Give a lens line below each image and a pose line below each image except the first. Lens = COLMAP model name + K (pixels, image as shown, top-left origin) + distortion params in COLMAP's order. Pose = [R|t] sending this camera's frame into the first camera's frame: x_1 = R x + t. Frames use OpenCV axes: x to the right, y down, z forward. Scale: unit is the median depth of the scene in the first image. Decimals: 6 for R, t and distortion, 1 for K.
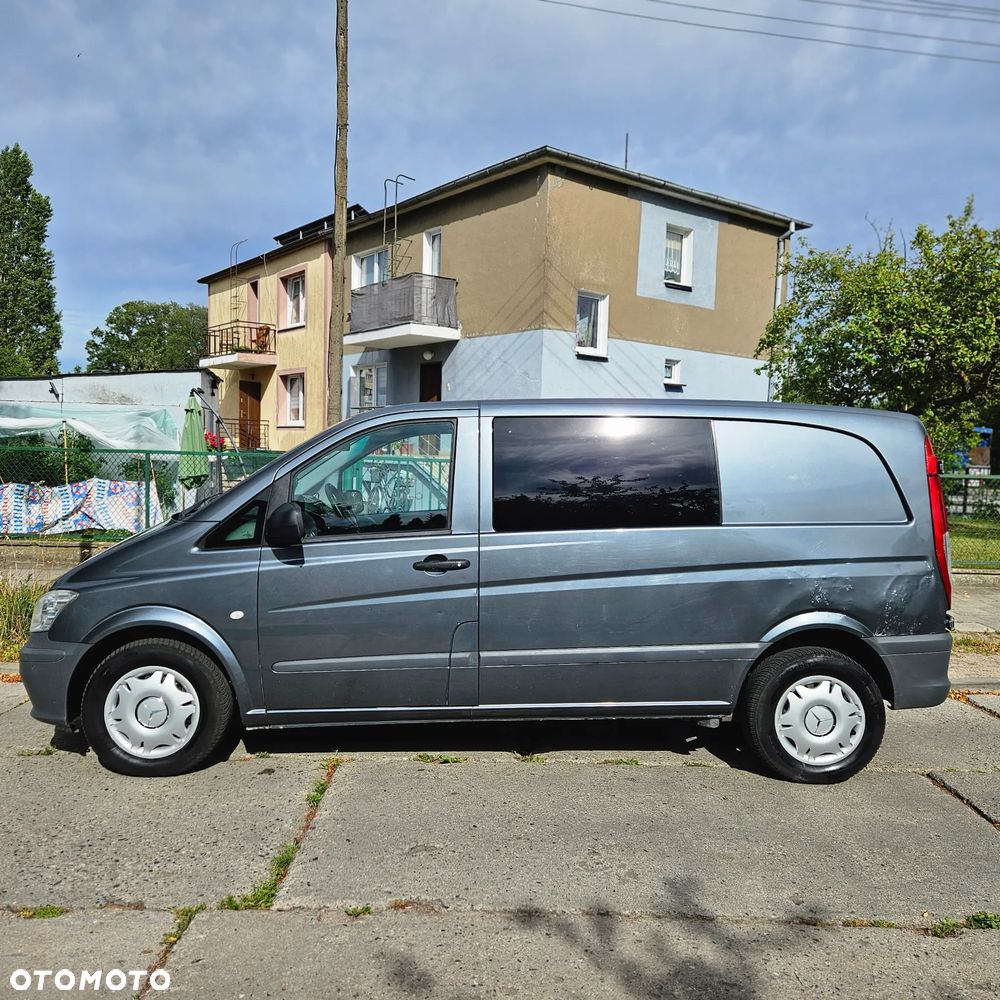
lens RADIAL K [[891.0, 0, 498.2], [0, 891.0, 502.2], [0, 0, 1]] dist [0.090927, -0.080493]
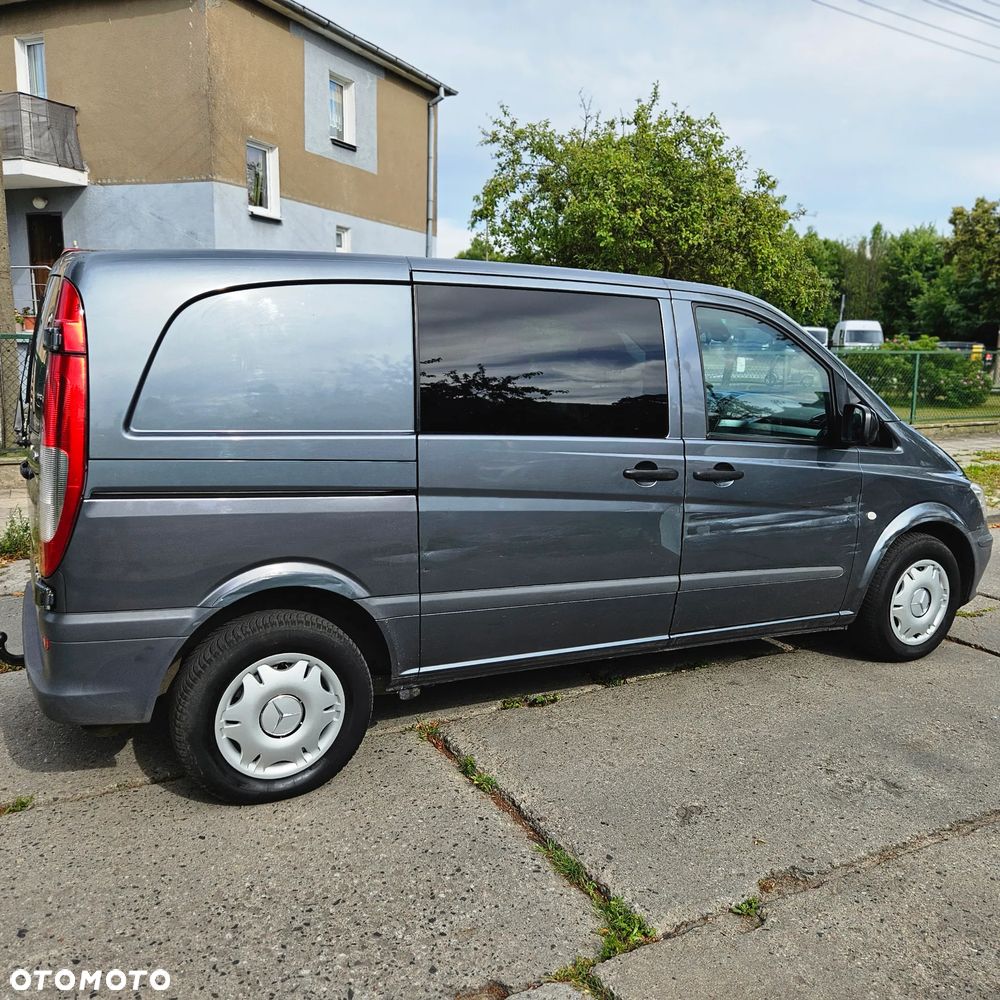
lens RADIAL K [[895.6, 0, 498.4], [0, 895.6, 491.1], [0, 0, 1]] dist [0.083216, -0.073970]
pose [[0.883521, -0.088523, 0.459951, -0.129786], [0.029543, 0.990555, 0.133895, -0.008133], [-0.467460, -0.104711, 0.877791, 0.076303]]
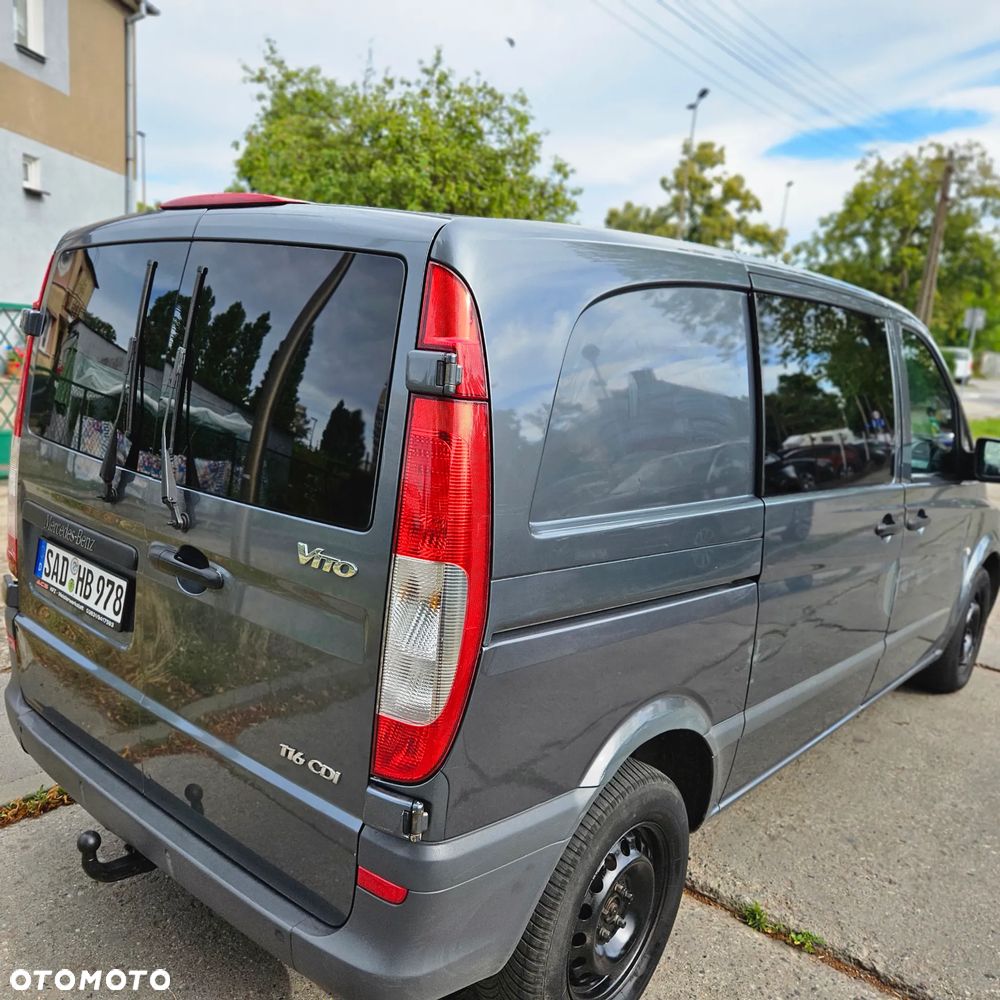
lens RADIAL K [[895.6, 0, 486.3], [0, 895.6, 510.8], [0, 0, 1]] dist [0.083216, -0.073970]
pose [[0.649206, -0.131119, 0.749226, -0.188402], [-0.018684, 0.981983, 0.188043, -0.018728], [-0.760383, -0.136077, 0.635059, 0.193518]]
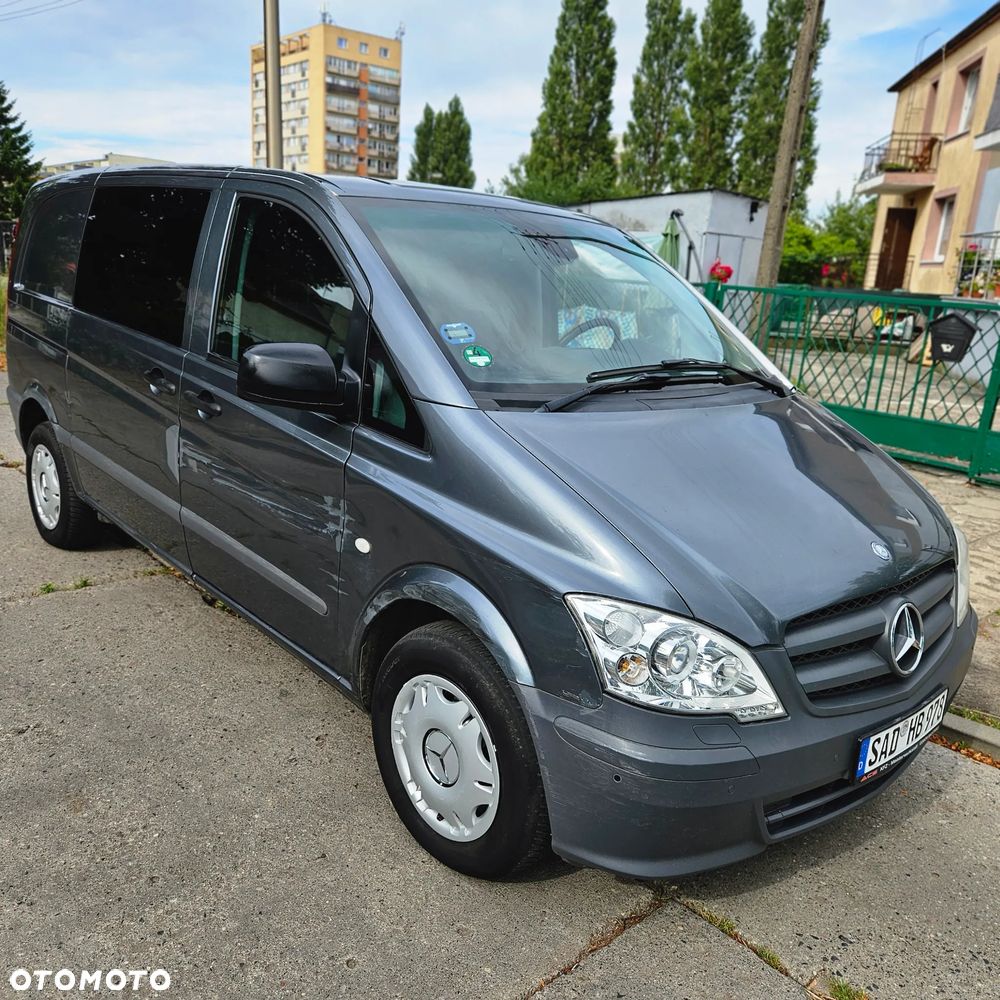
lens RADIAL K [[895.6, 0, 474.9], [0, 895.6, 496.9], [0, 0, 1]] dist [0.083216, -0.073970]
pose [[0.665613, 0.206743, -0.717089, 0.197132], [-0.089940, 0.976081, 0.197929, -0.003716], [0.740858, -0.067249, 0.668287, 0.163272]]
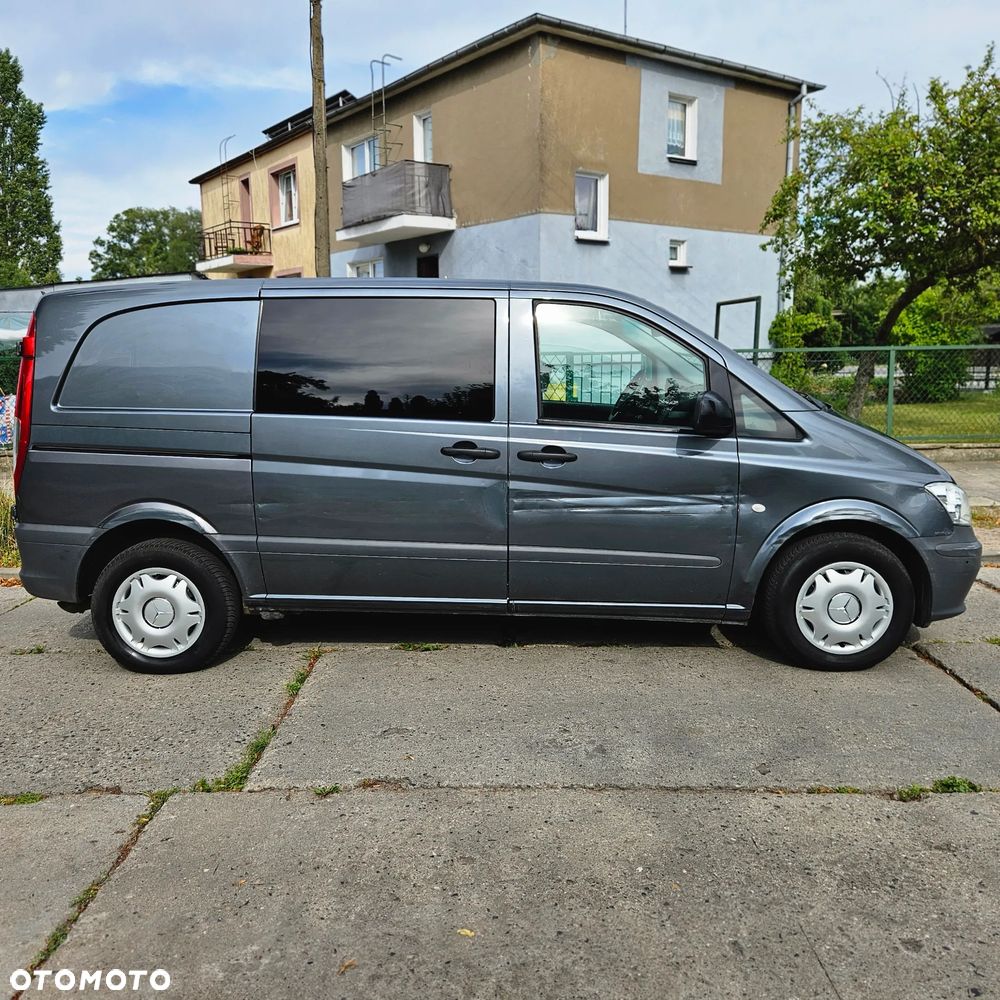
lens RADIAL K [[895.6, 0, 480.5], [0, 895.6, 488.4], [0, 0, 1]] dist [0.083216, -0.073970]
pose [[0.998598, -0.035961, -0.038853, 0.013054], [0.039568, 0.994550, 0.096464, 0.003848], [0.035172, -0.097866, 0.994578, 0.004384]]
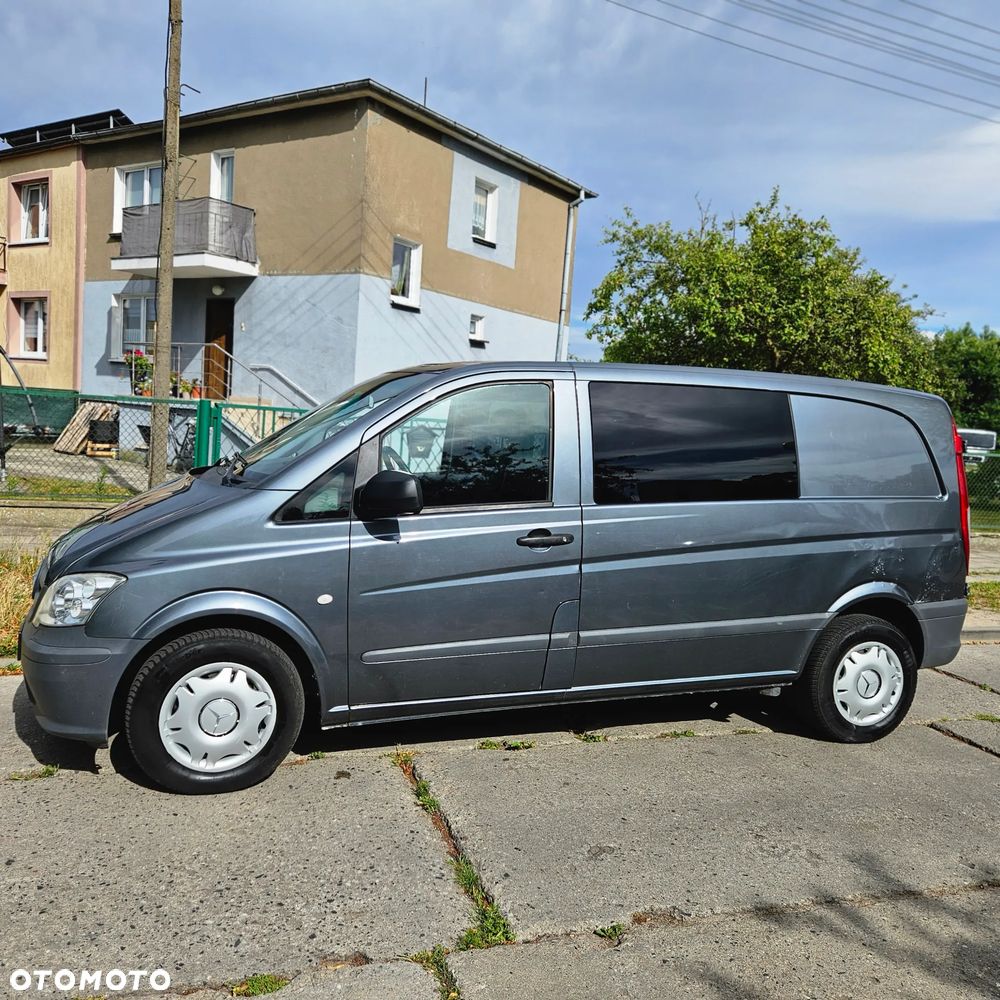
lens RADIAL K [[891.0, 0, 490.5], [0, 891.0, 488.6], [0, 0, 1]] dist [0.090927, -0.080493]
pose [[0.953032, 0.010768, 0.302679, -0.100991], [-0.023468, 0.998989, 0.038351, -0.004299], [-0.301960, -0.043653, 0.952321, 0.035173]]
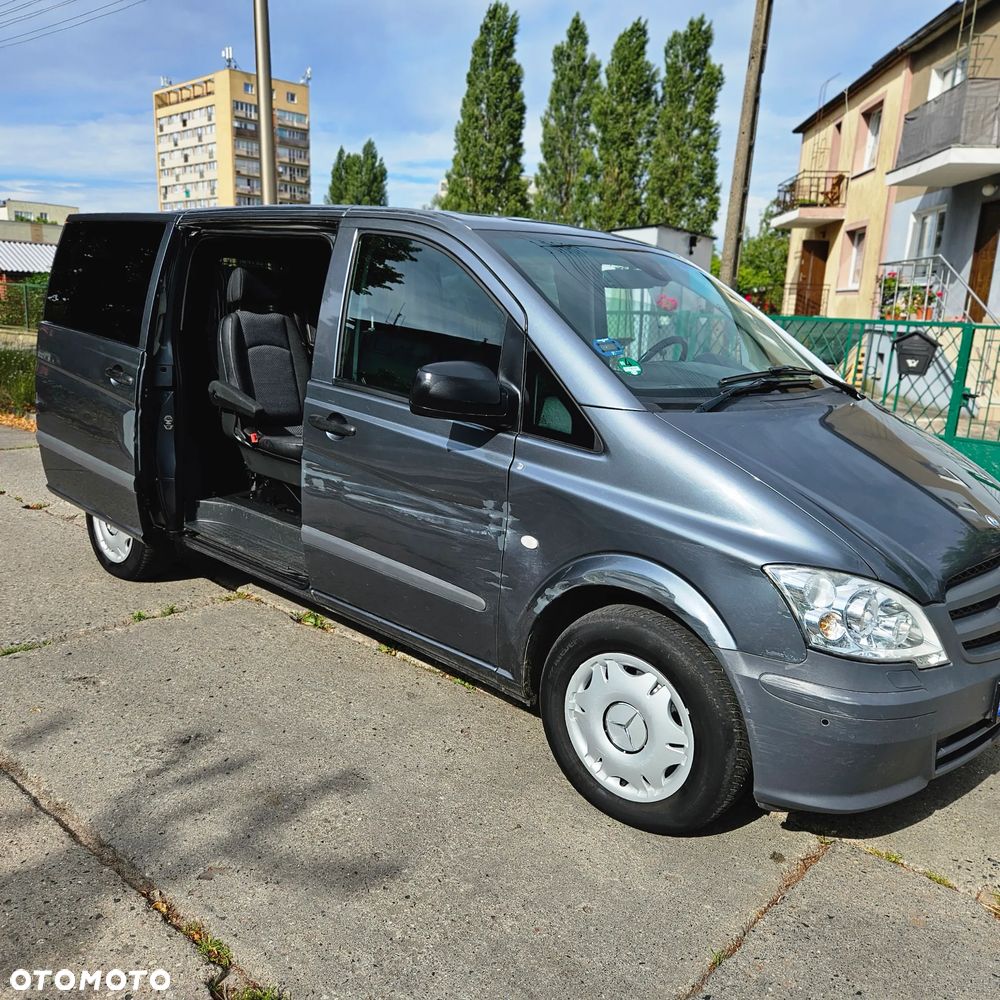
lens RADIAL K [[895.6, 0, 478.0], [0, 895.6, 502.3], [0, 0, 1]] dist [0.083216, -0.073970]
pose [[0.735241, 0.150091, -0.660979, 0.179466], [-0.059888, 0.985746, 0.157222, 0.003088], [0.675154, -0.076011, 0.733750, 0.122379]]
